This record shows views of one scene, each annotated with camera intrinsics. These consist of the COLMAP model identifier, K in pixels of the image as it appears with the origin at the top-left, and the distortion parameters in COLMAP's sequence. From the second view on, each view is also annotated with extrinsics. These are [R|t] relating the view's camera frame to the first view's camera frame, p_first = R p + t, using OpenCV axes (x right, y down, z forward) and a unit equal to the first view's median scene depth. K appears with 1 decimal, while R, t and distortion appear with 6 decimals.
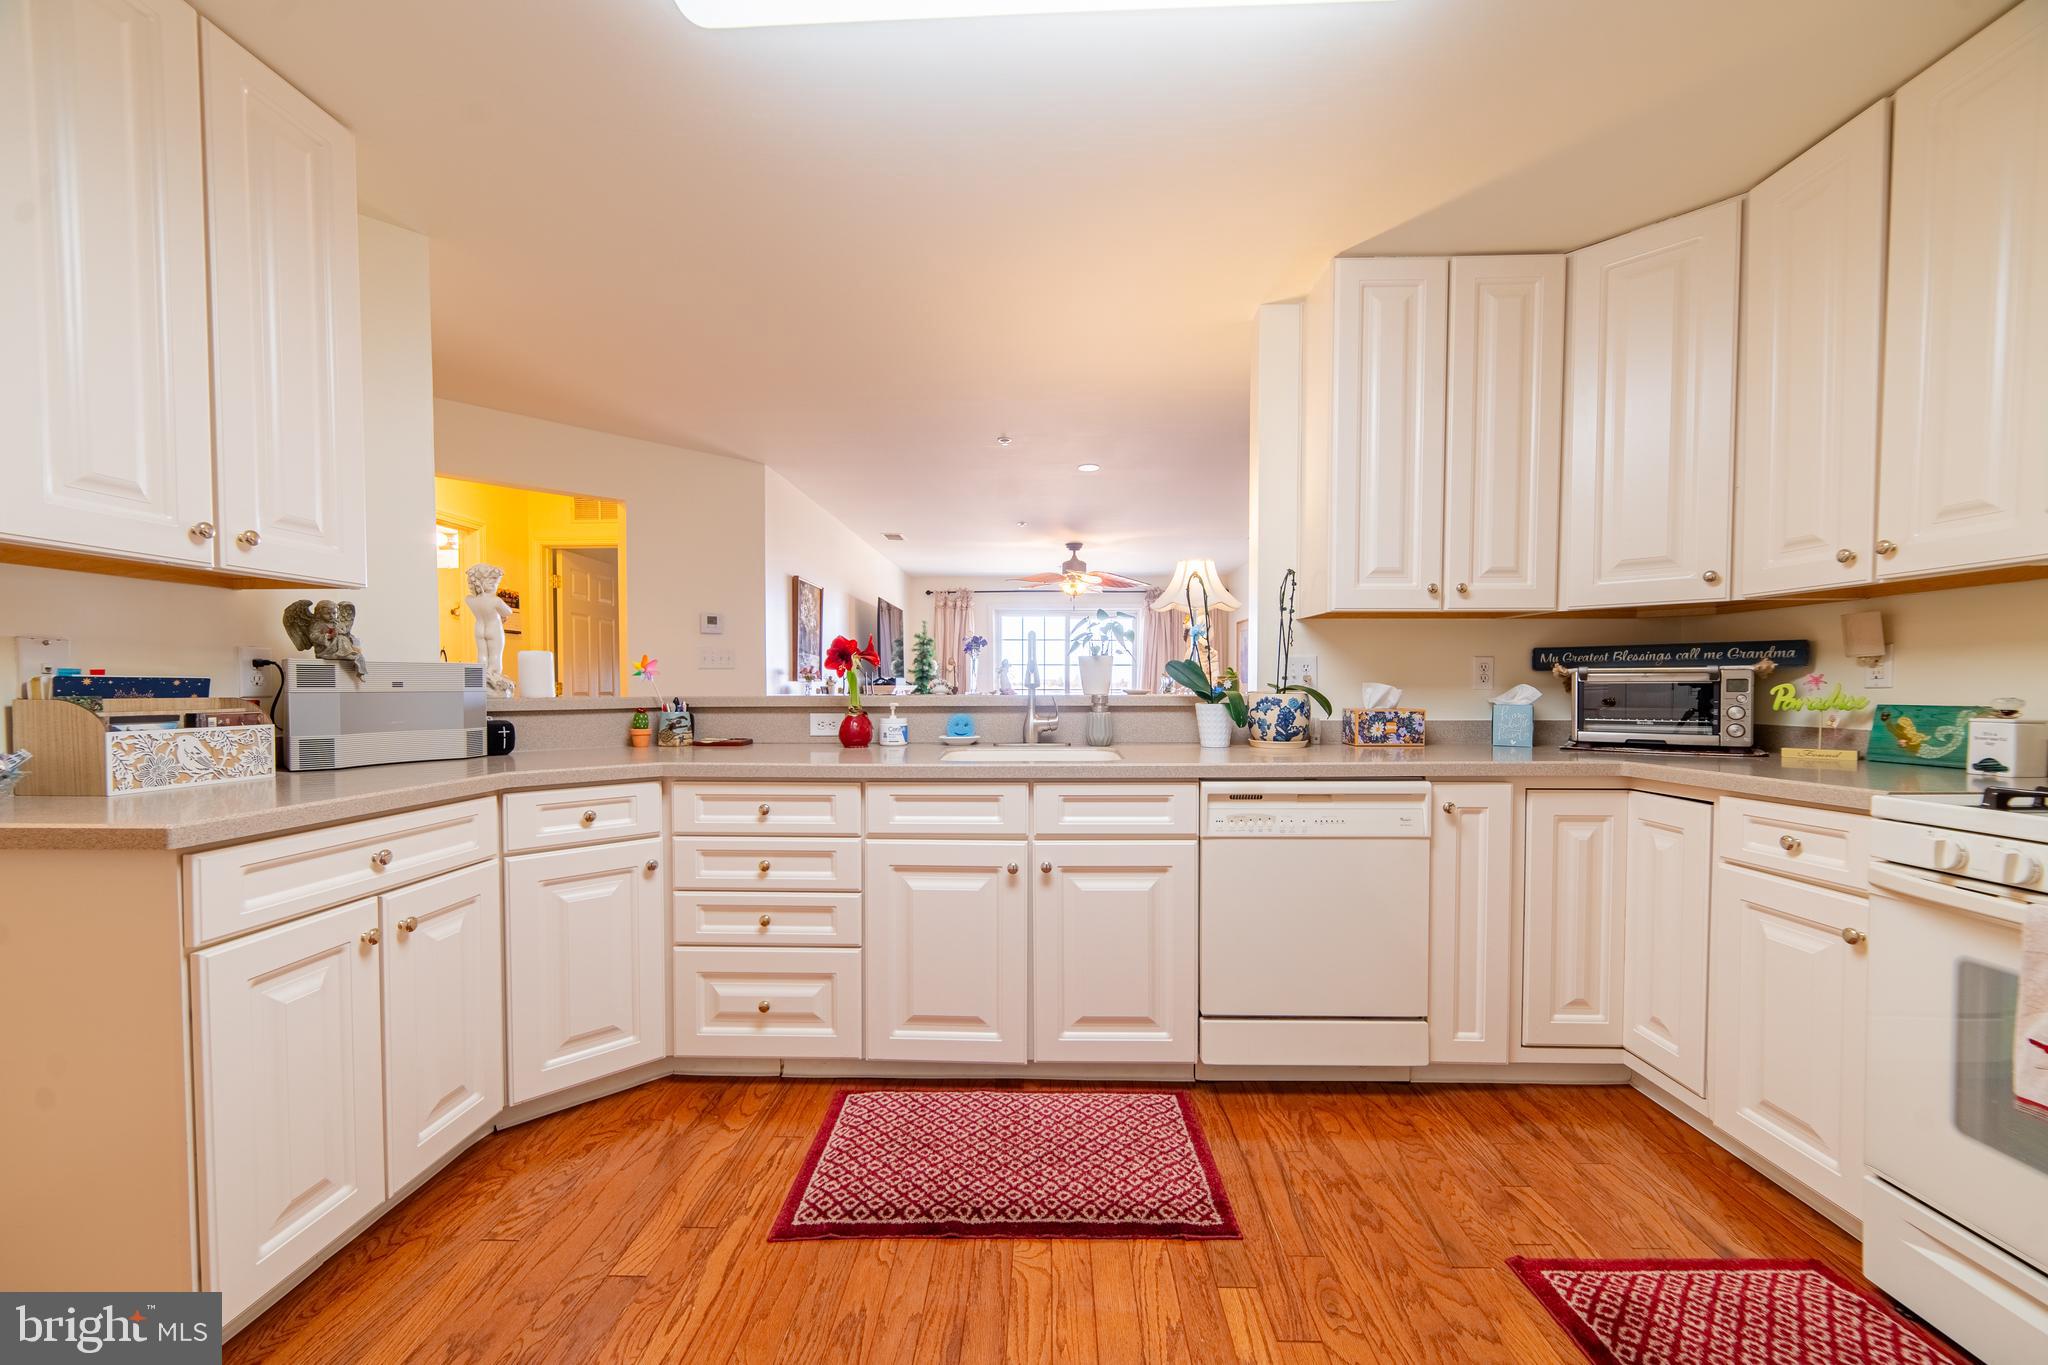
lens RADIAL K [[799.6, 0, 1027.9], [0, 799.6, 696.6], [0, 0, 1]] dist [0.001497, -0.000132]
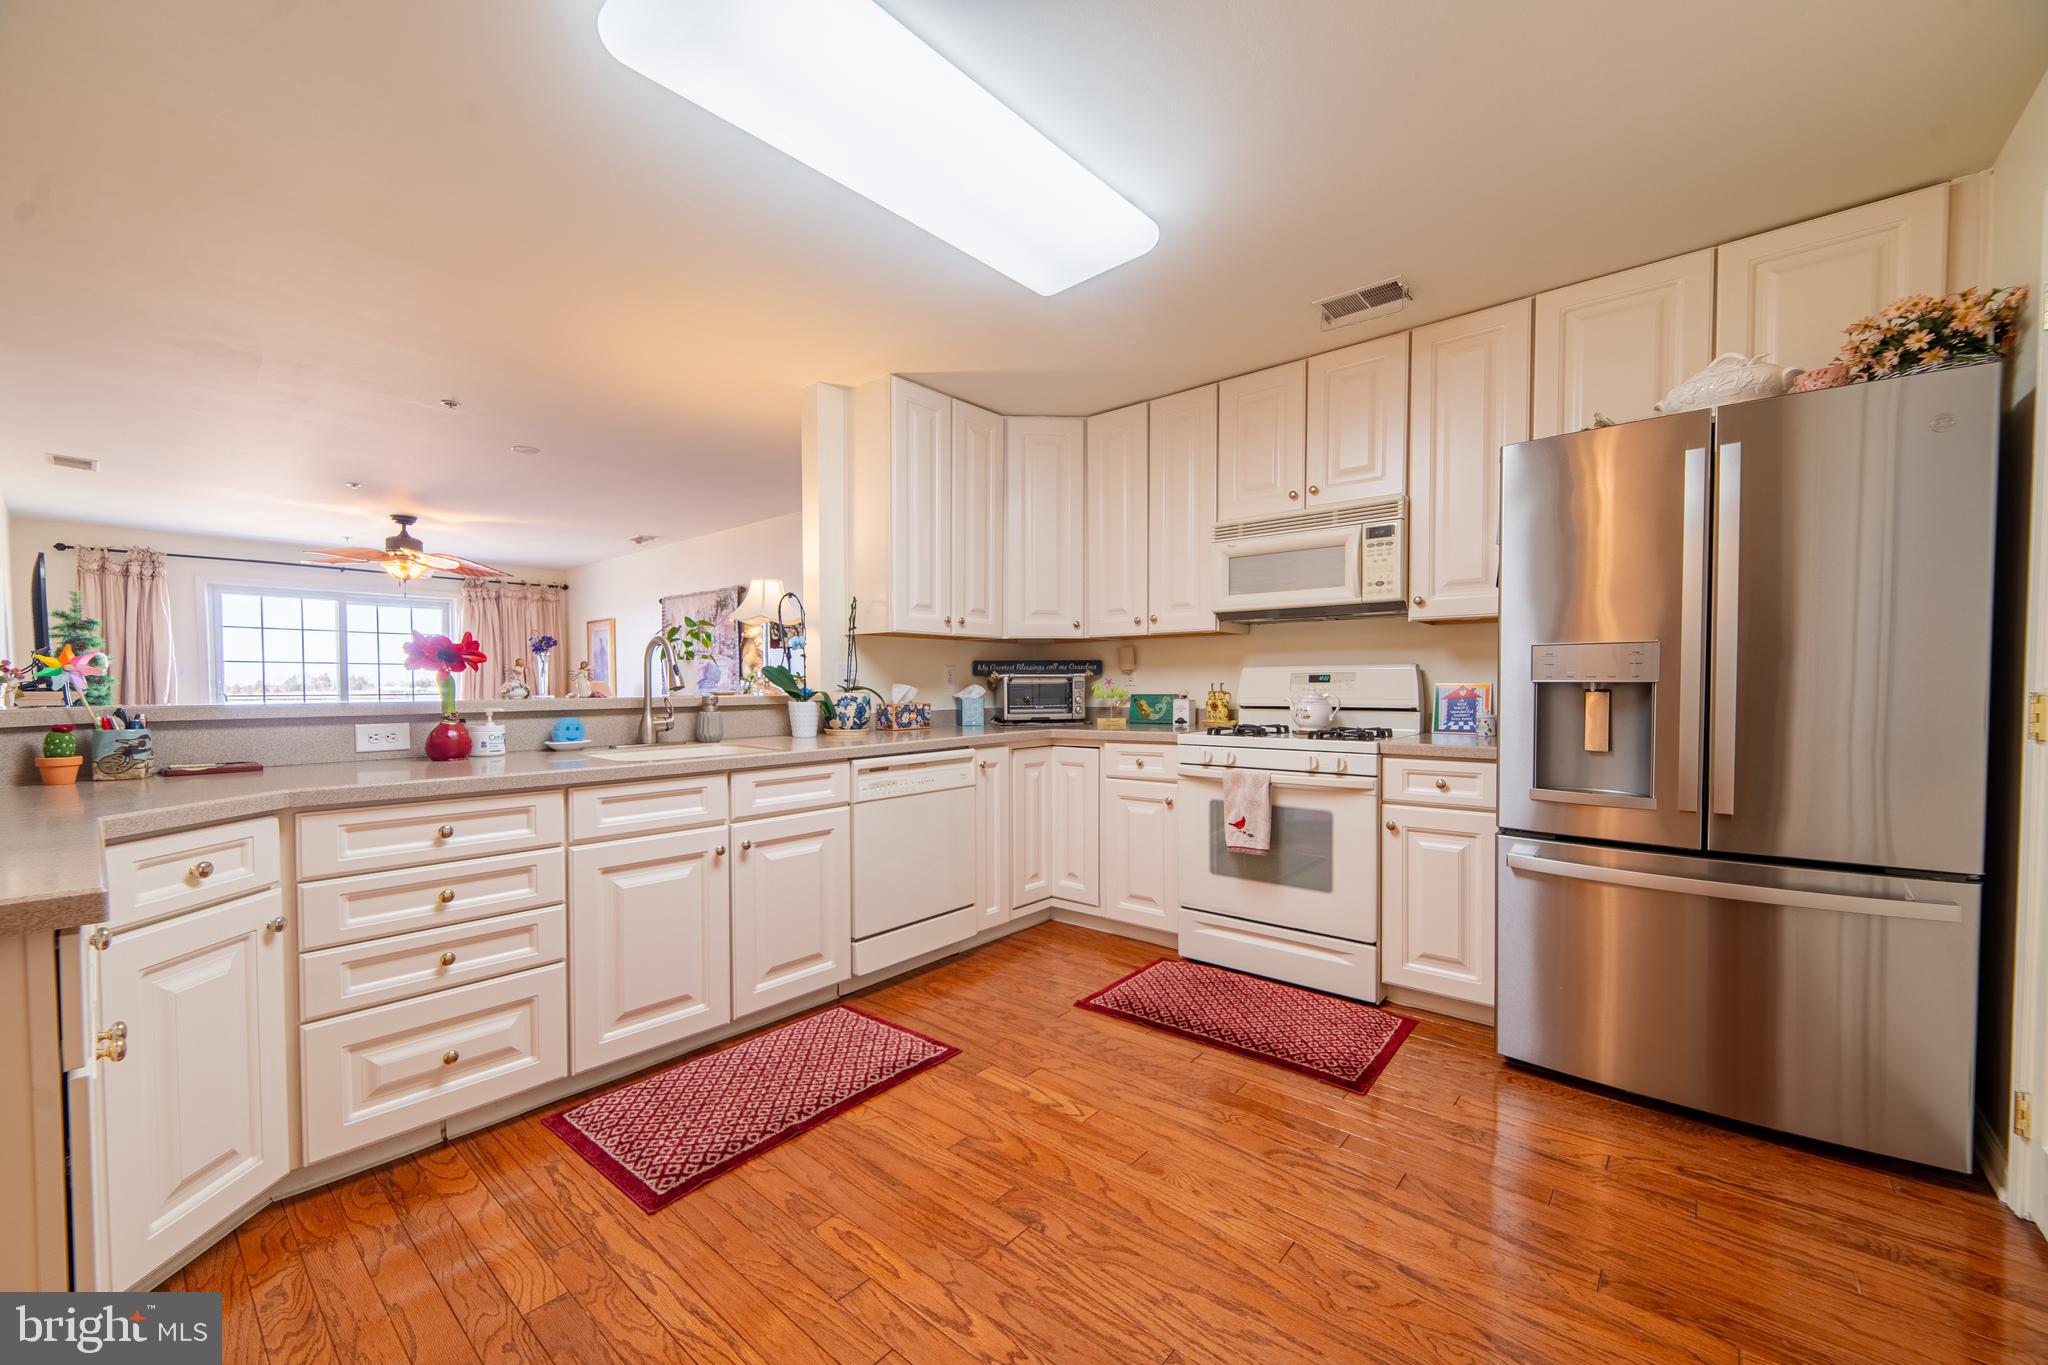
lens RADIAL K [[799.6, 0, 1028.2], [0, 799.6, 689.9], [0, 0, 1]] dist [0.001497, -0.000132]
pose [[0.631051, -0.008701, 0.775693, -0.616764], [0.016832, 0.999855, -0.002477, -0.000499], [-0.775559, 0.014620, 0.631106, -0.046941]]
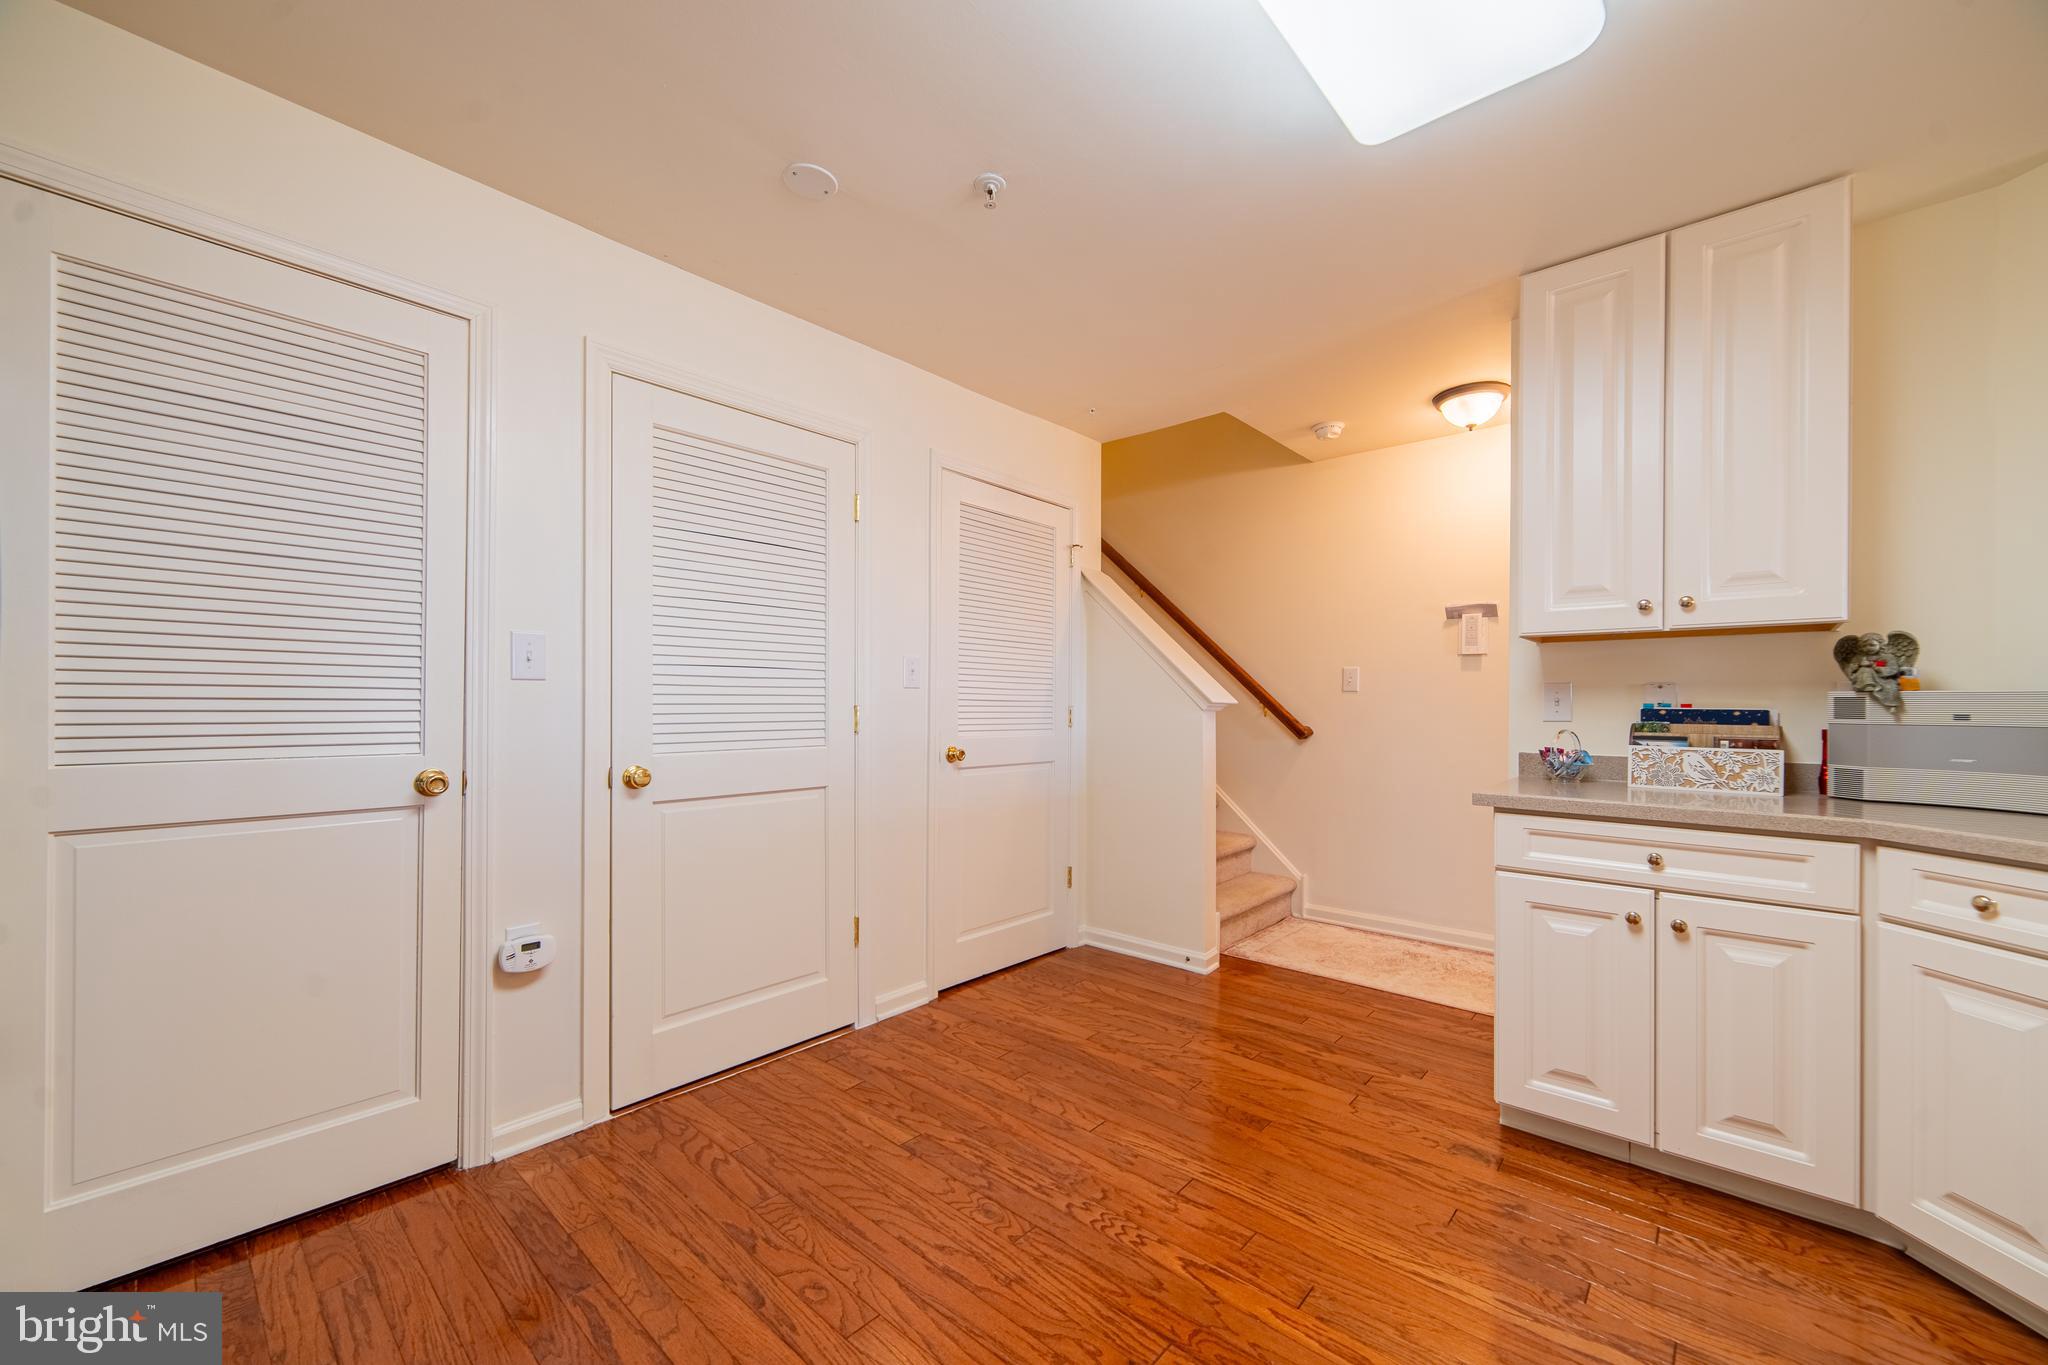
lens RADIAL K [[799.6, 0, 1029.9], [0, 799.6, 695.8], [0, 0, 1]] dist [0.001497, -0.000132]
pose [[-0.644677, -0.011199, -0.764373, 0.533363], [-0.017188, 0.999852, -0.000153, -0.021087], [0.764262, 0.013040, -0.644774, 0.779828]]
